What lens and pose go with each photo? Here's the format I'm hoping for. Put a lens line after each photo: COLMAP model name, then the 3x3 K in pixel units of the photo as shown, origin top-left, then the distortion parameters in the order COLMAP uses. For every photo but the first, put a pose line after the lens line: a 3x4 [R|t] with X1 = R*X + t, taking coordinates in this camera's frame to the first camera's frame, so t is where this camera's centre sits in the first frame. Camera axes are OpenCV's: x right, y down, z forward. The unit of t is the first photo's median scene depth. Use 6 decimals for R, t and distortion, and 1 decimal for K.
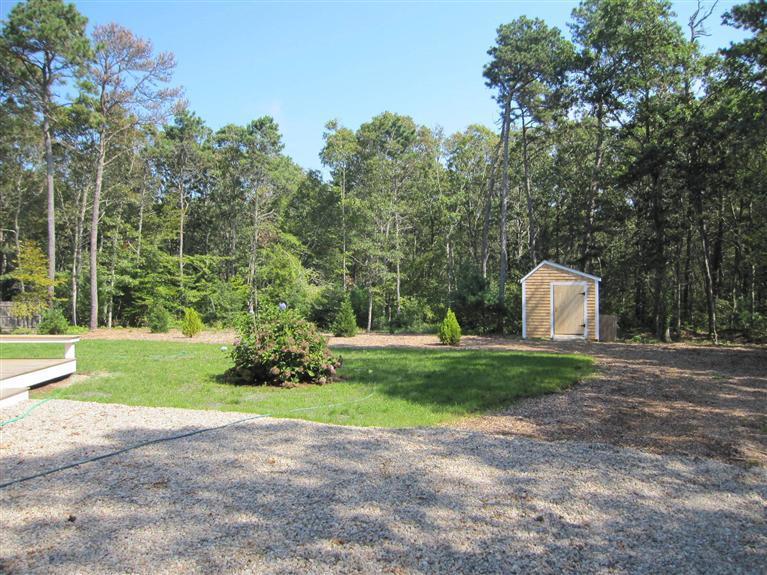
lens RADIAL K [[634.8, 0, 382.9], [0, 634.8, 287.0], [0, 0, 1]] dist [-0.070075, 0.033090]
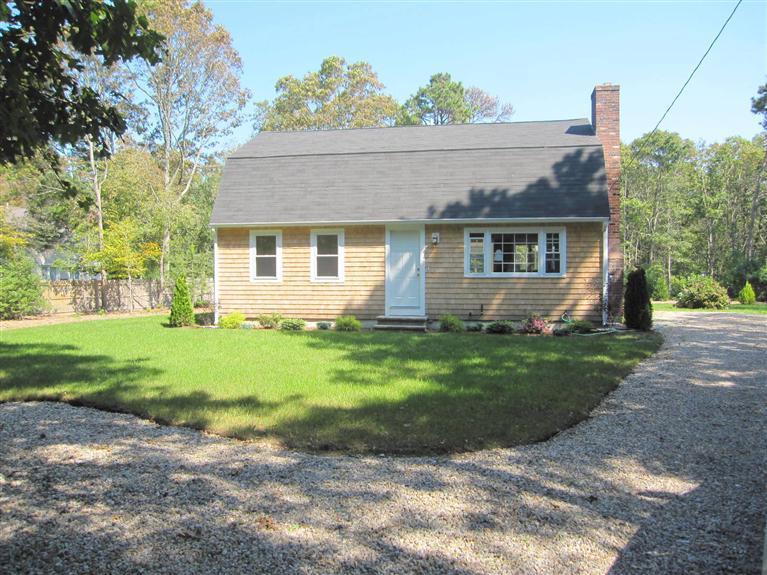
lens RADIAL K [[634.8, 0, 385.4], [0, 634.8, 289.0], [0, 0, 1]] dist [-0.070075, 0.033090]
pose [[0.958186, 0.009463, -0.285988, -0.194646], [-0.000811, 0.999539, 0.030357, 0.004292], [0.286143, -0.028855, 0.957752, -0.453381]]
